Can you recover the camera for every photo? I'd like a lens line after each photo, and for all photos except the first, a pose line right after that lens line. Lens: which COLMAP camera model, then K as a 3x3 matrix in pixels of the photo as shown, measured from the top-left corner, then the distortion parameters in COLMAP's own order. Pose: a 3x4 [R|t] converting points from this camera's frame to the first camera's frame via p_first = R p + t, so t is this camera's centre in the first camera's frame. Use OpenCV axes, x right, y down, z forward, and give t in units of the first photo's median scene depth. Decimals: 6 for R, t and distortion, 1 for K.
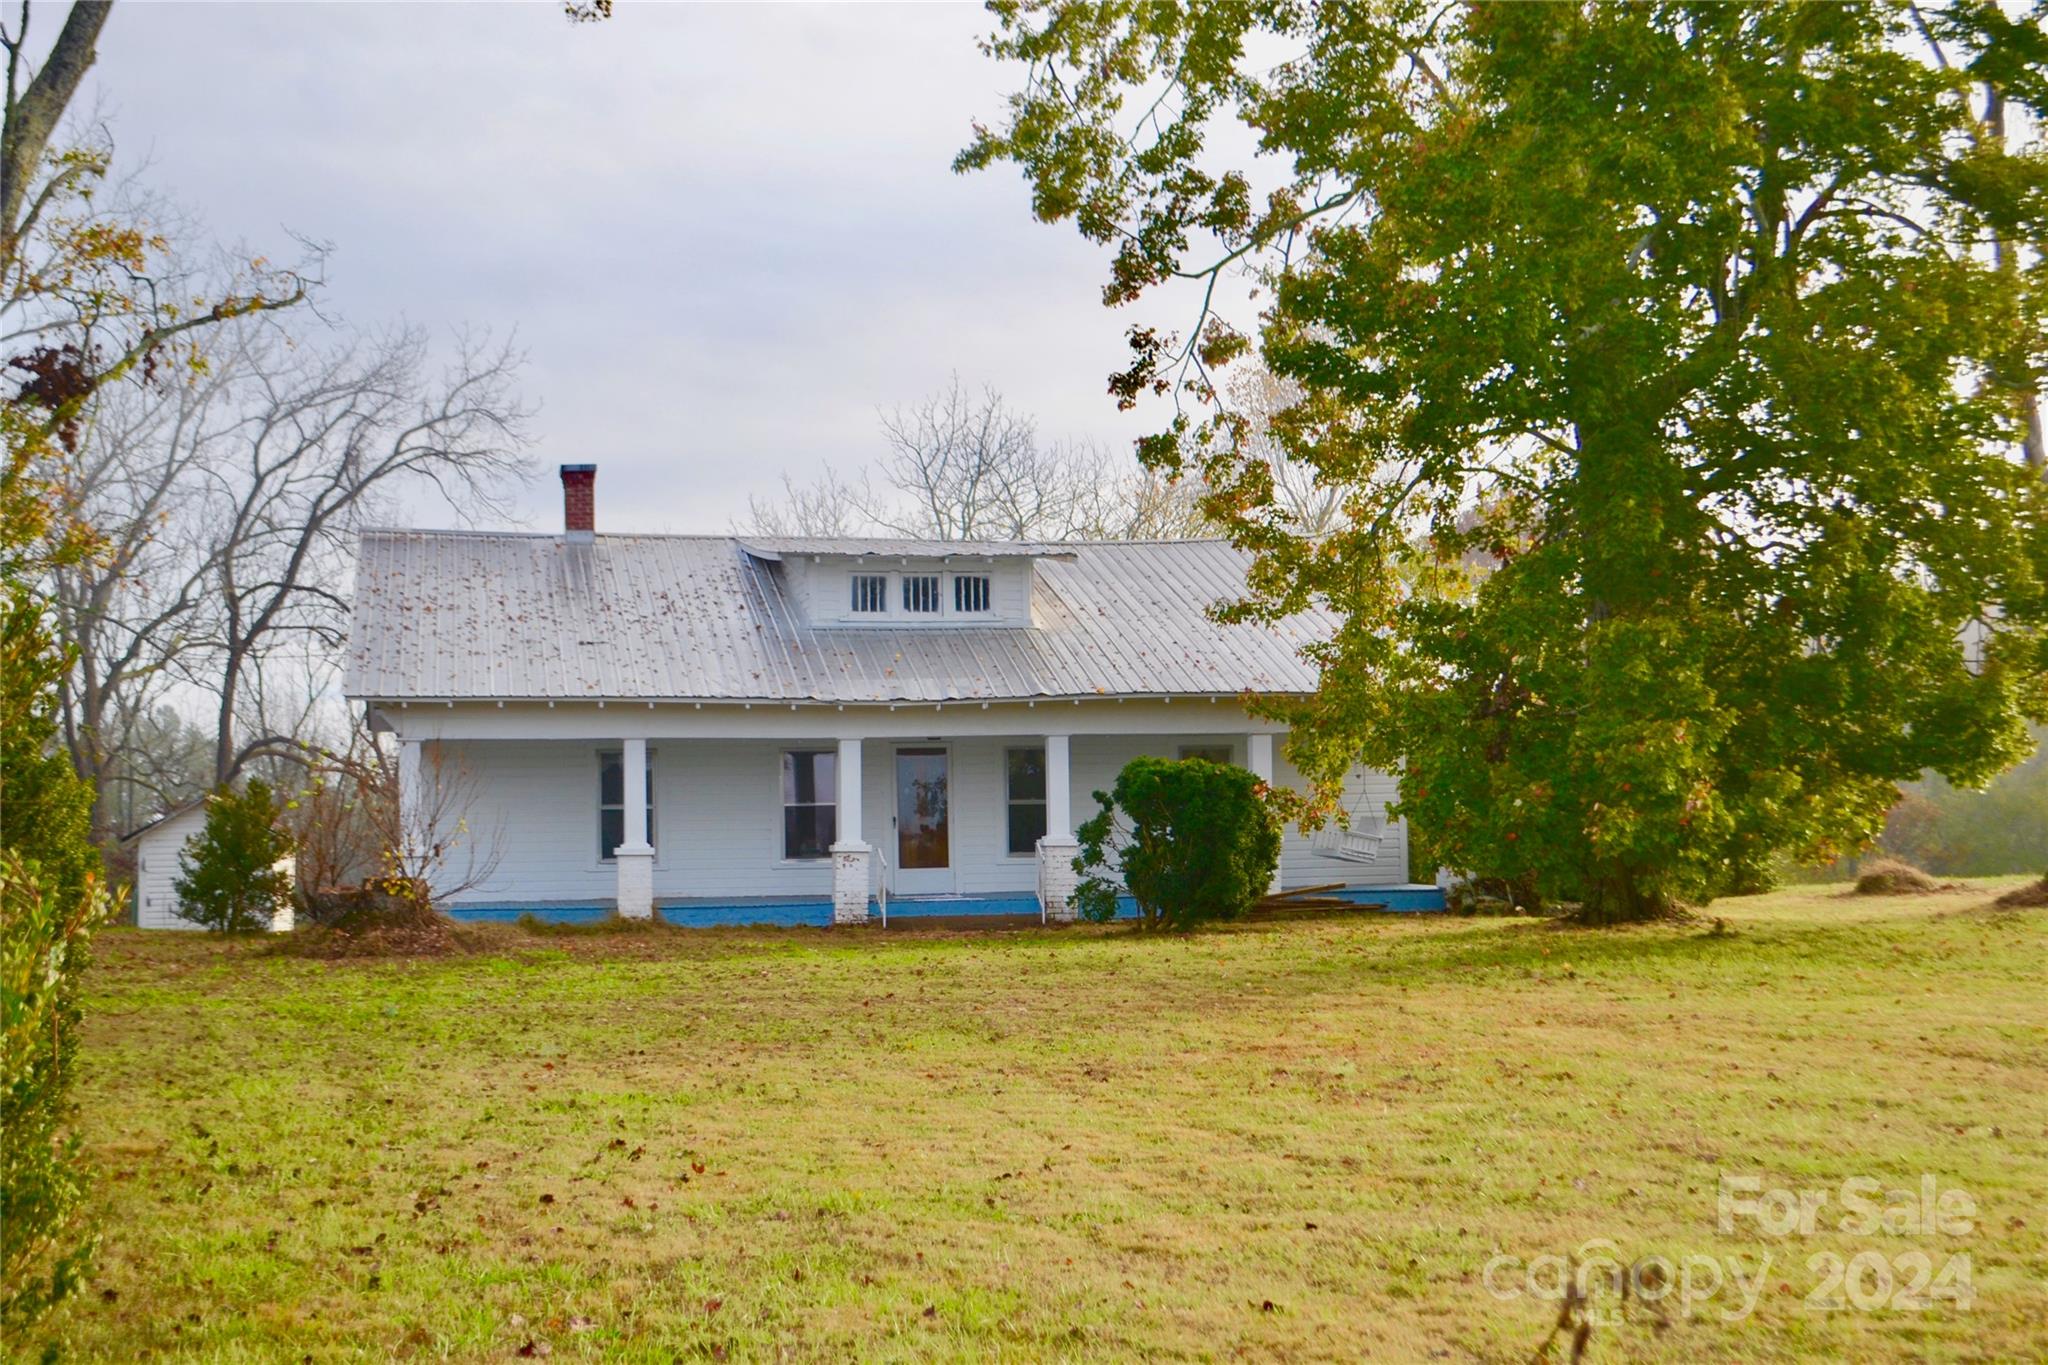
lens RADIAL K [[2914.8, 0, 1045.6], [0, 2914.8, 729.6], [0, 0, 1]] dist [-0.056442, 0.040504]
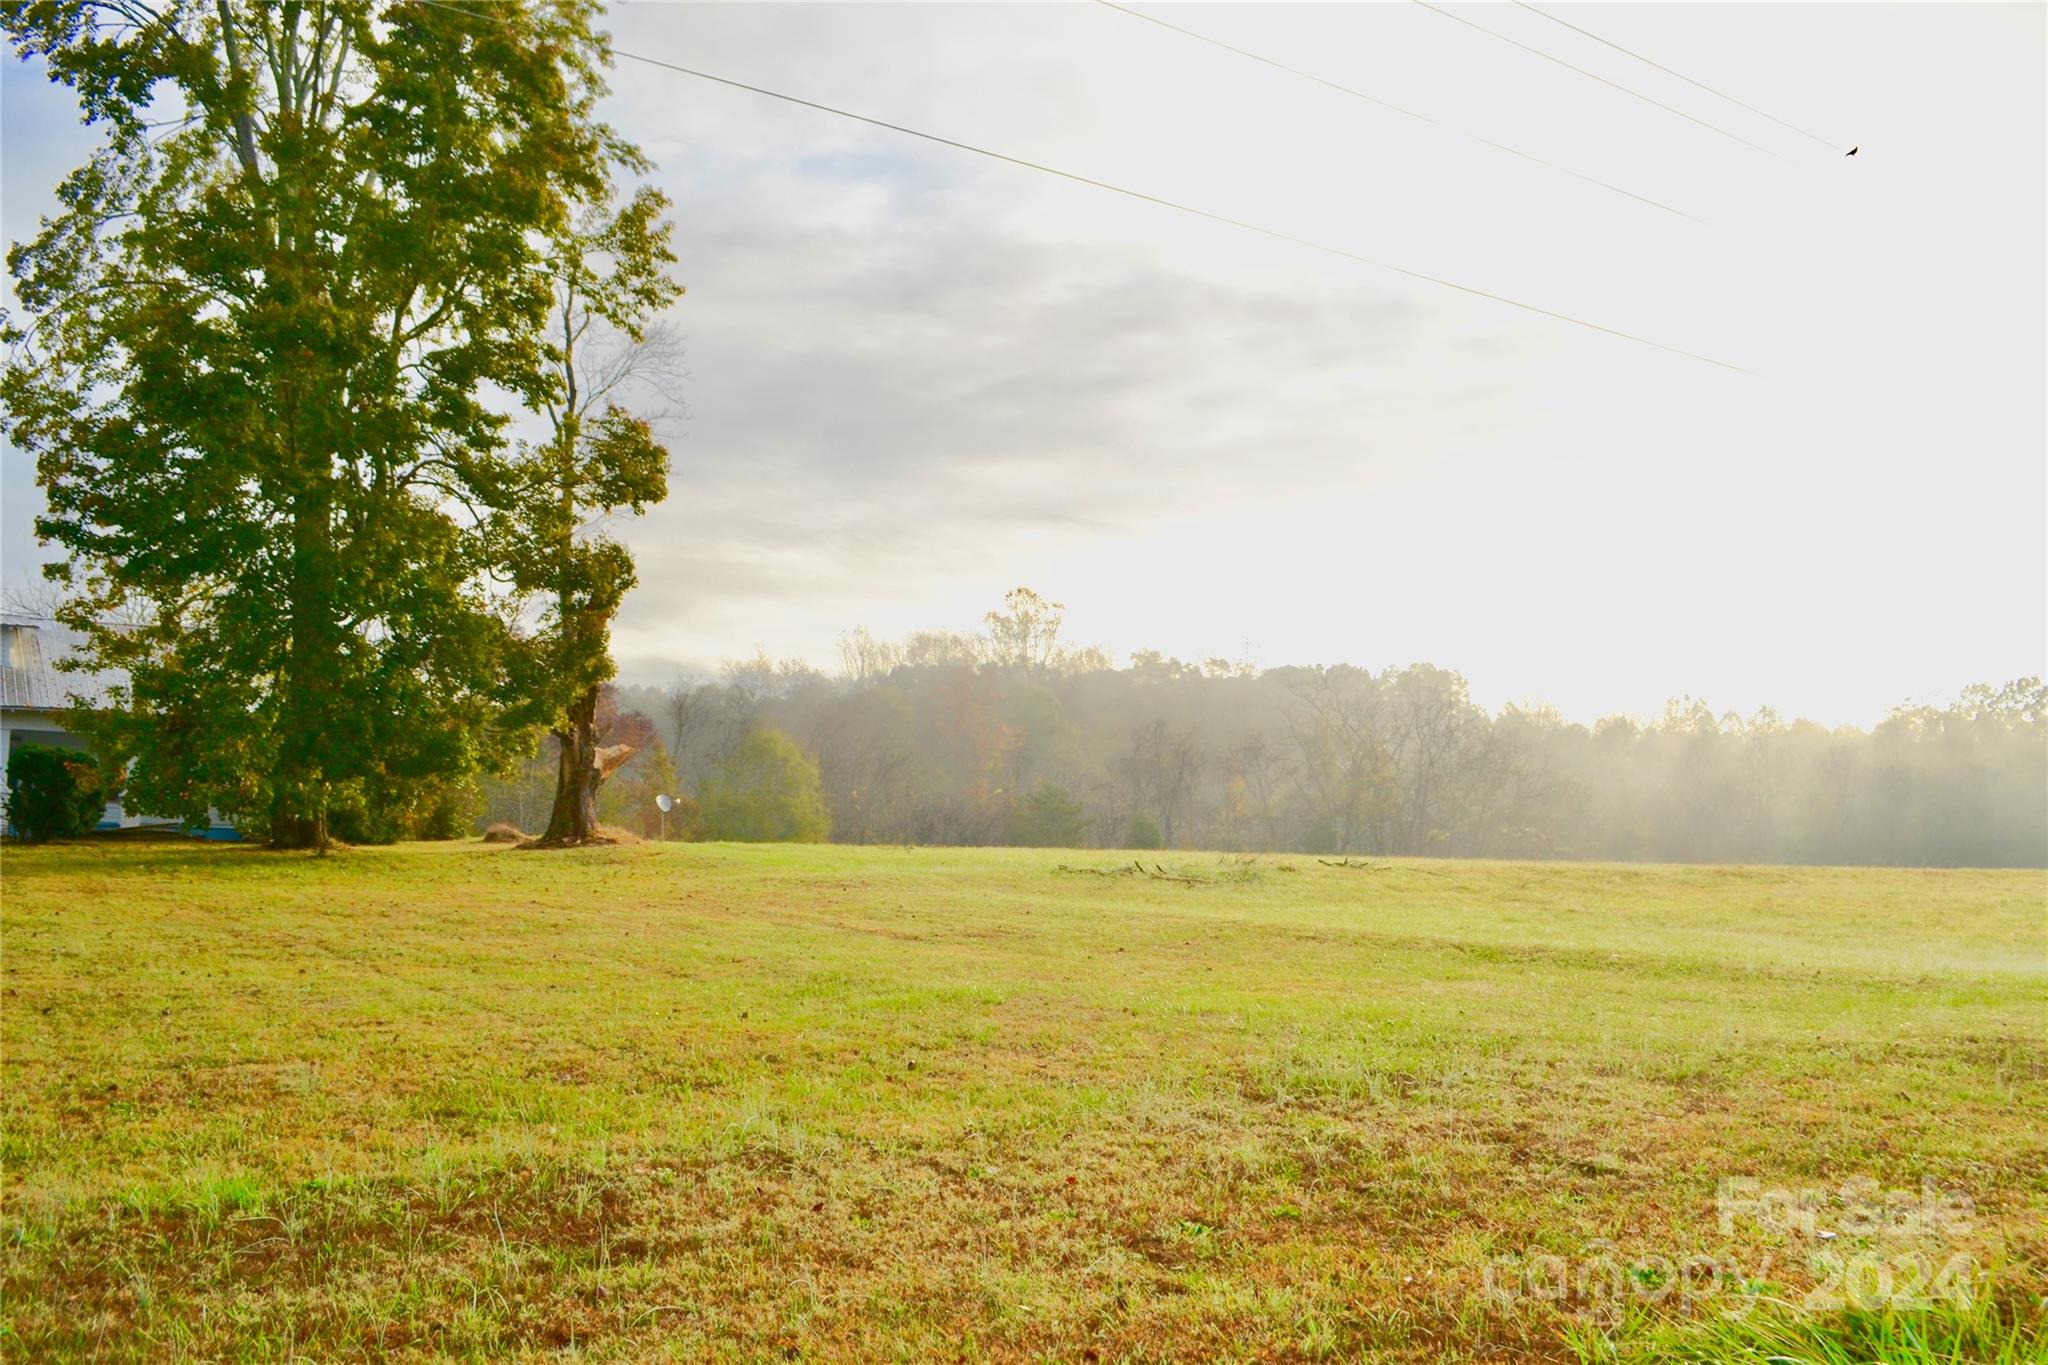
lens RADIAL K [[1631.7, 0, 1047.9], [0, 1631.7, 709.7], [0, 0, 1]] dist [-0.083252, 0.004352]
pose [[0.906607, 0.070523, 0.416040, 0.189614], [-0.057669, 0.997392, -0.043399, -0.005109], [-0.418016, 0.015353, 0.908310, -0.120602]]
